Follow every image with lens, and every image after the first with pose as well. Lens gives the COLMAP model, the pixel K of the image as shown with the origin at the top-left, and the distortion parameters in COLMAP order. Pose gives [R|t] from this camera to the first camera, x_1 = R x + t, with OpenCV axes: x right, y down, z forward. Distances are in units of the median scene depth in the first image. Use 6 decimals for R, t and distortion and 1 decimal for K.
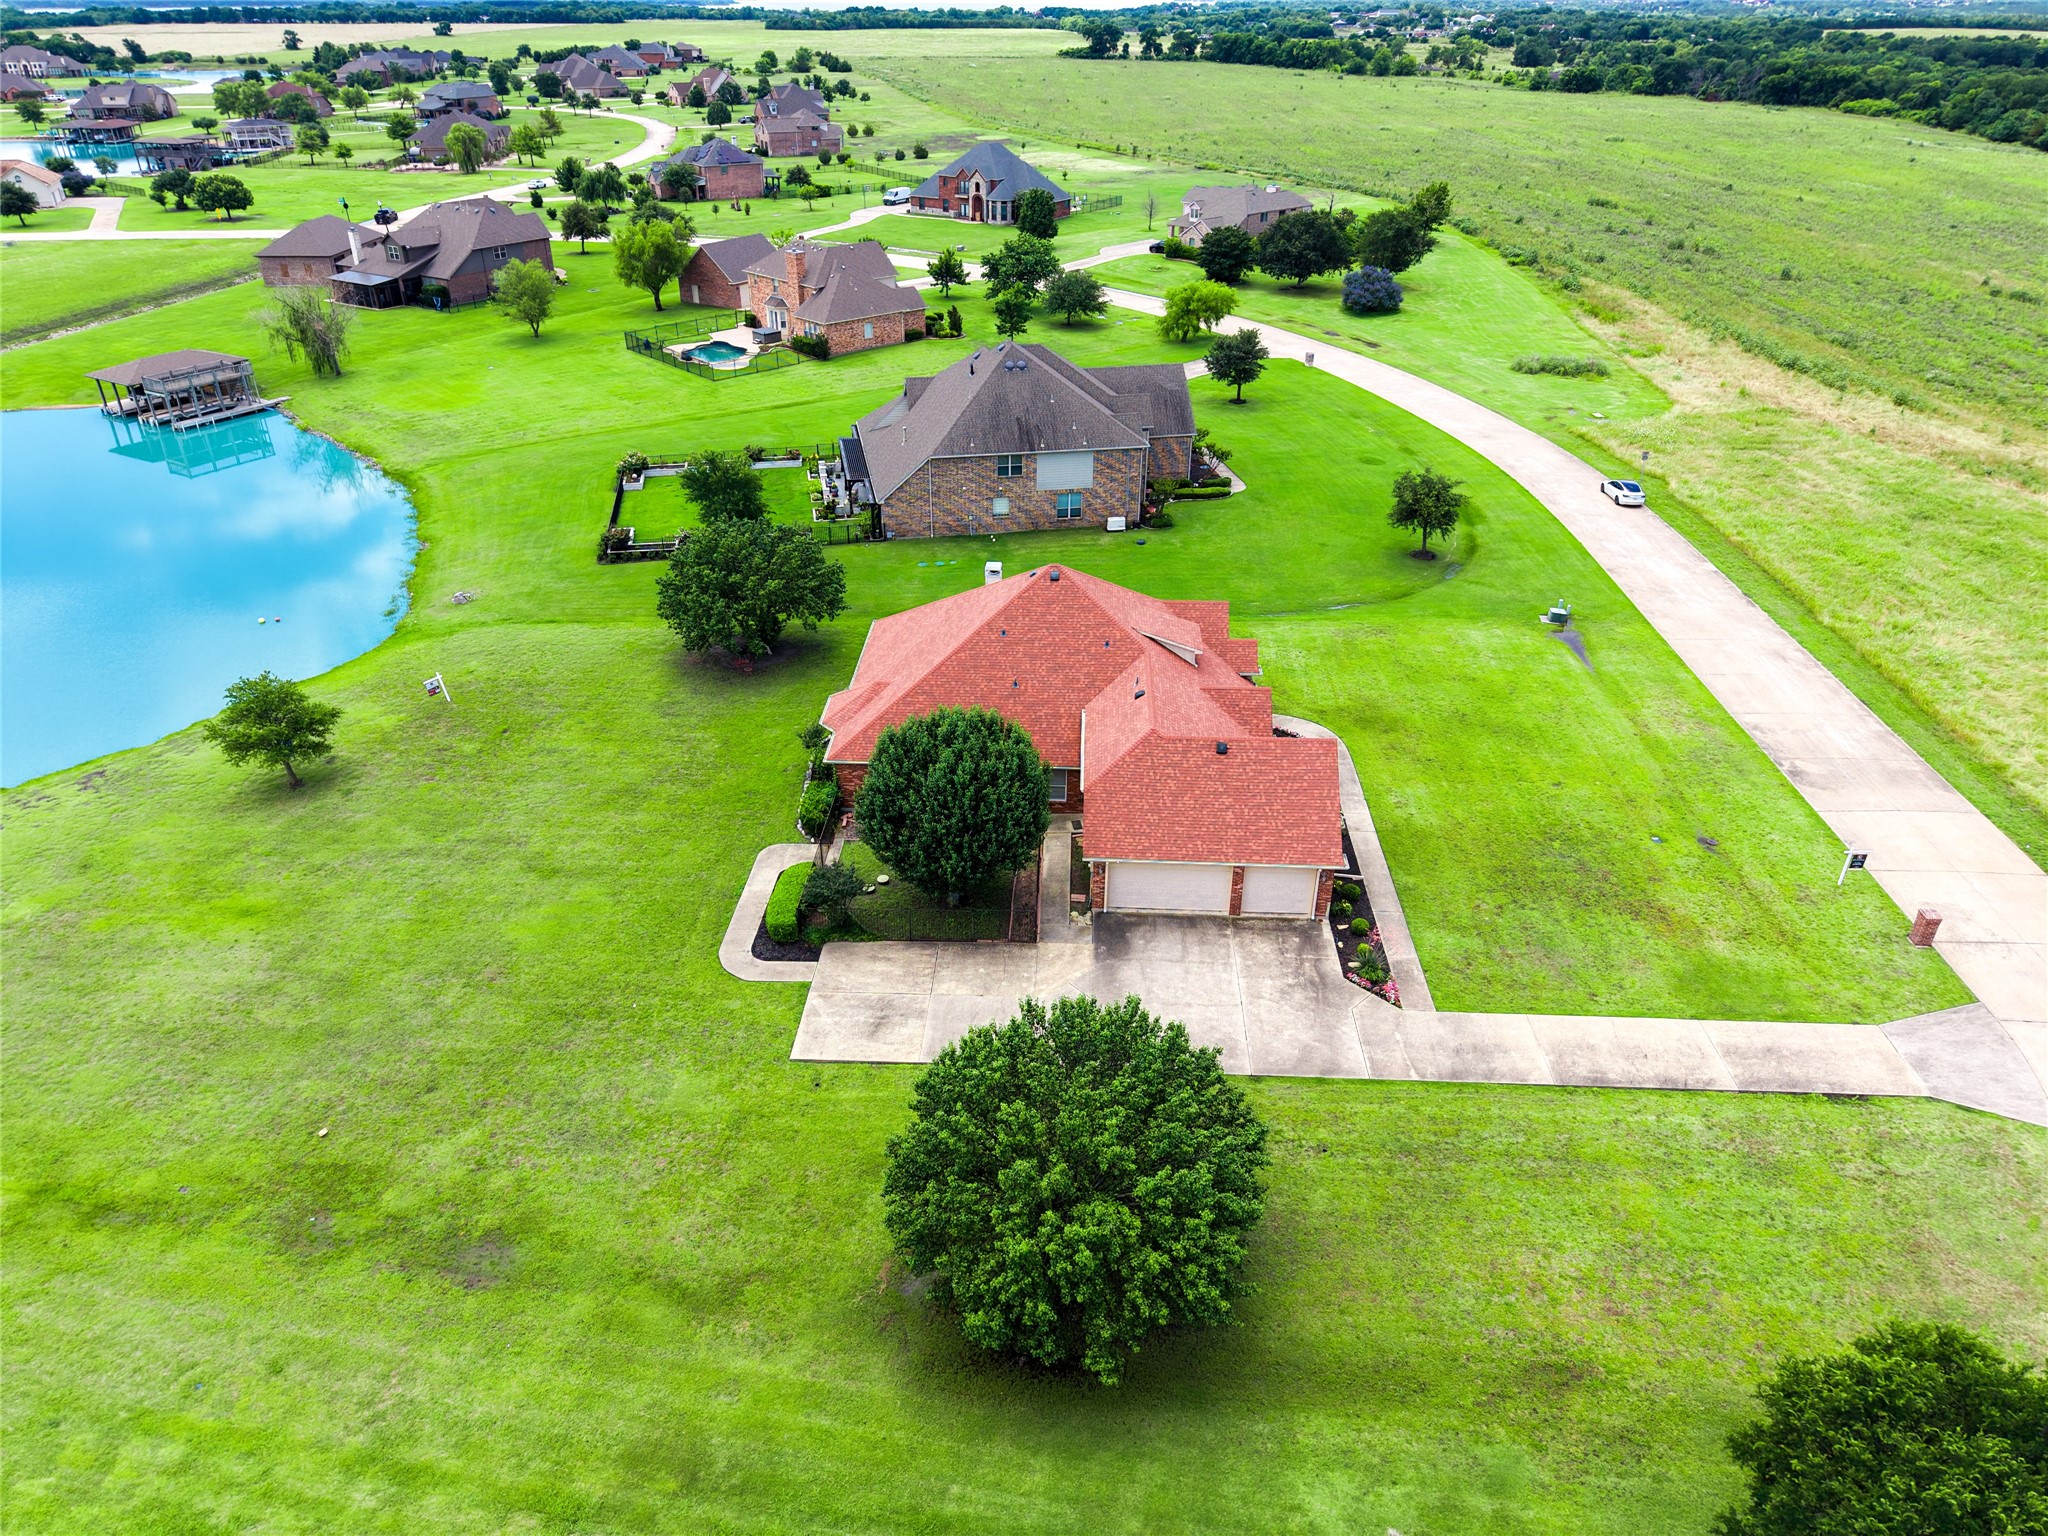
lens RADIAL K [[1367.9, 0, 1019.2], [0, 1367.9, 785.0], [0, 0, 1]] dist [0.008669, -0.003928]
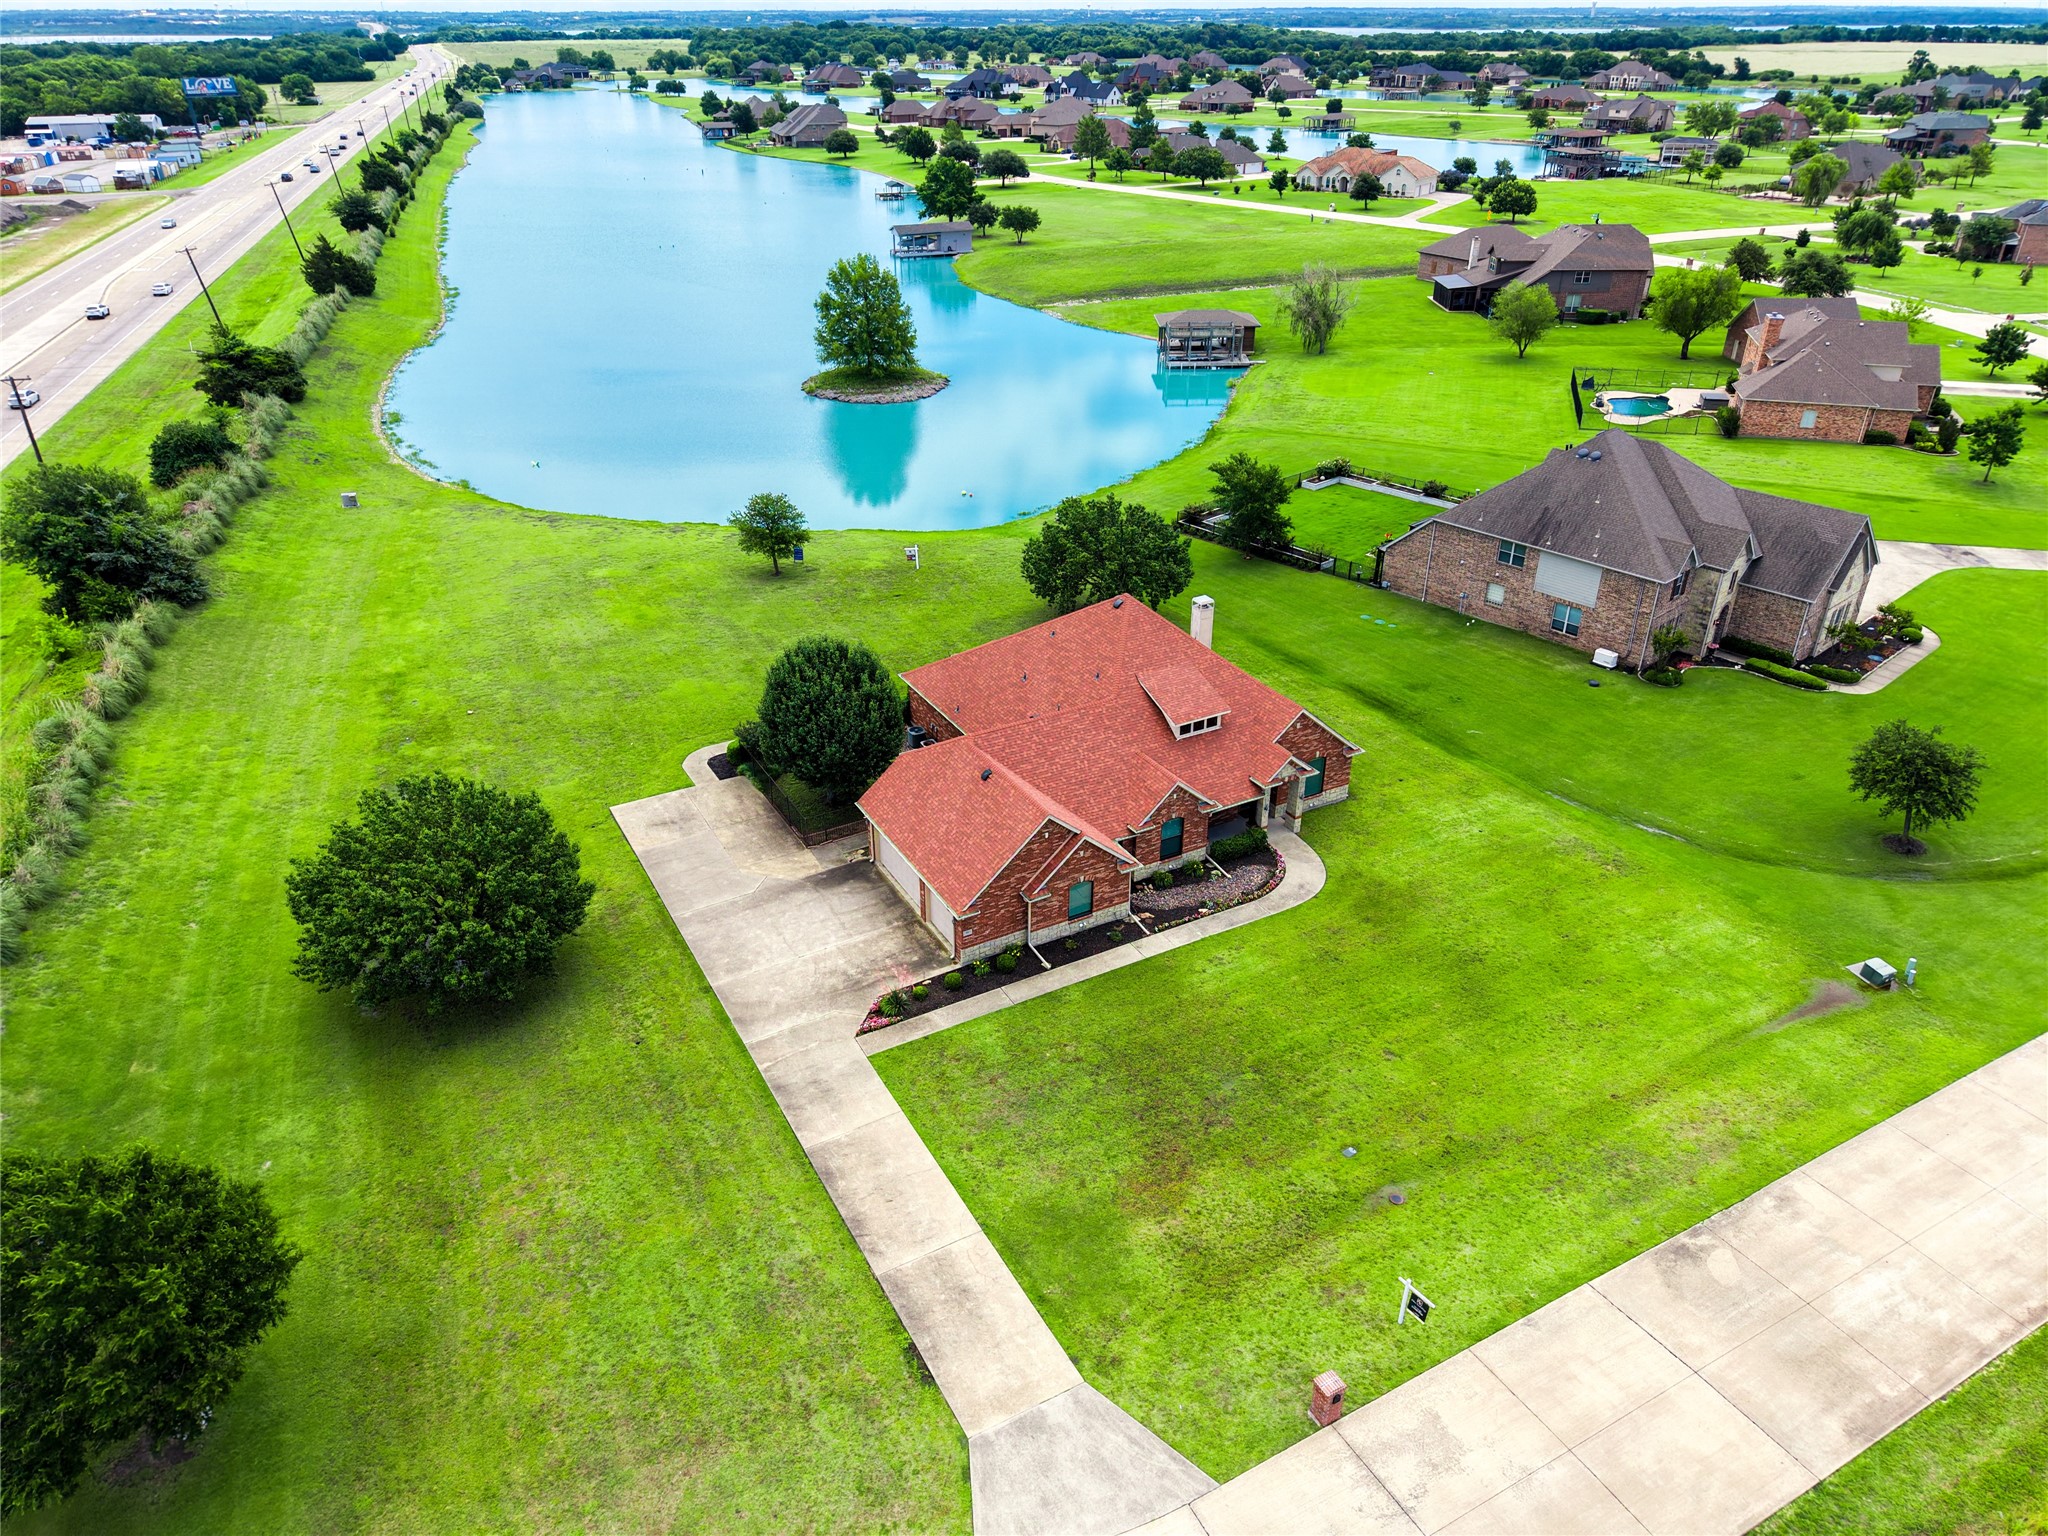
lens RADIAL K [[1367.9, 0, 1019.2], [0, 1367.9, 785.0], [0, 0, 1]] dist [0.008669, -0.003928]
pose [[0.522887, 0.415623, -0.744209, 0.738916], [-0.422529, 0.884641, 0.197179, -0.185725], [0.740310, 0.211347, 0.638180, 0.286063]]
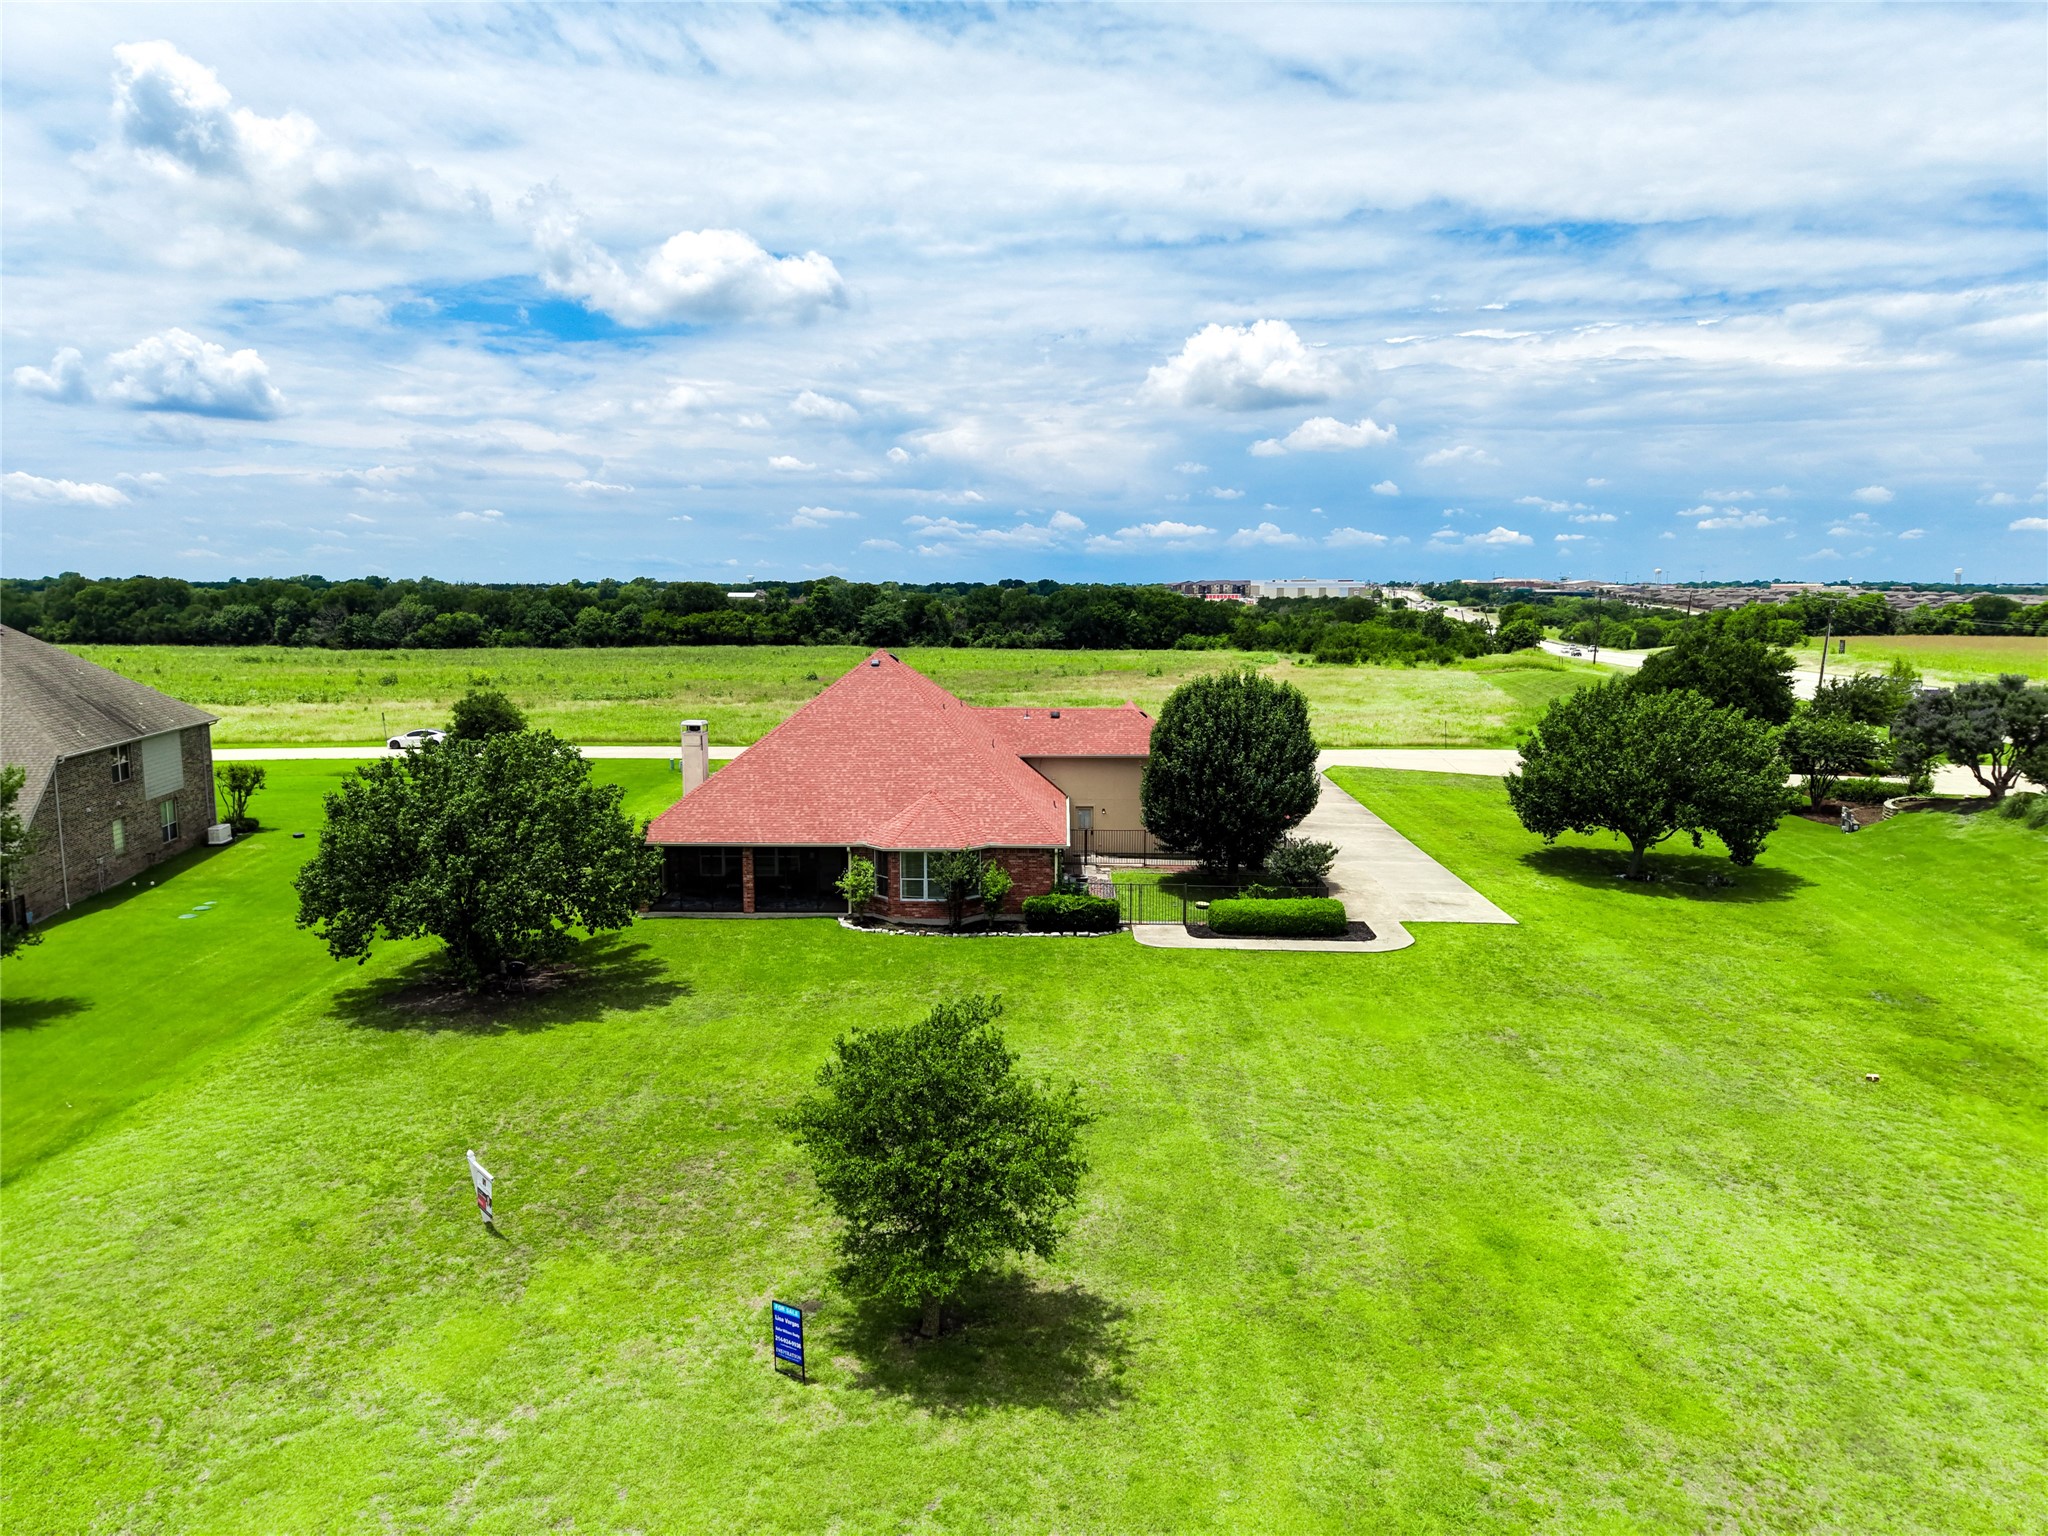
lens RADIAL K [[1369.8, 0, 1017.5], [0, 1369.8, 765.8], [0, 0, 1]] dist [0.023496, -0.020792]
pose [[-0.013751, -0.129569, 0.991475, -0.802714], [0.499455, 0.858119, 0.119069, -0.144771], [-0.866231, 0.496834, 0.052914, 0.835109]]
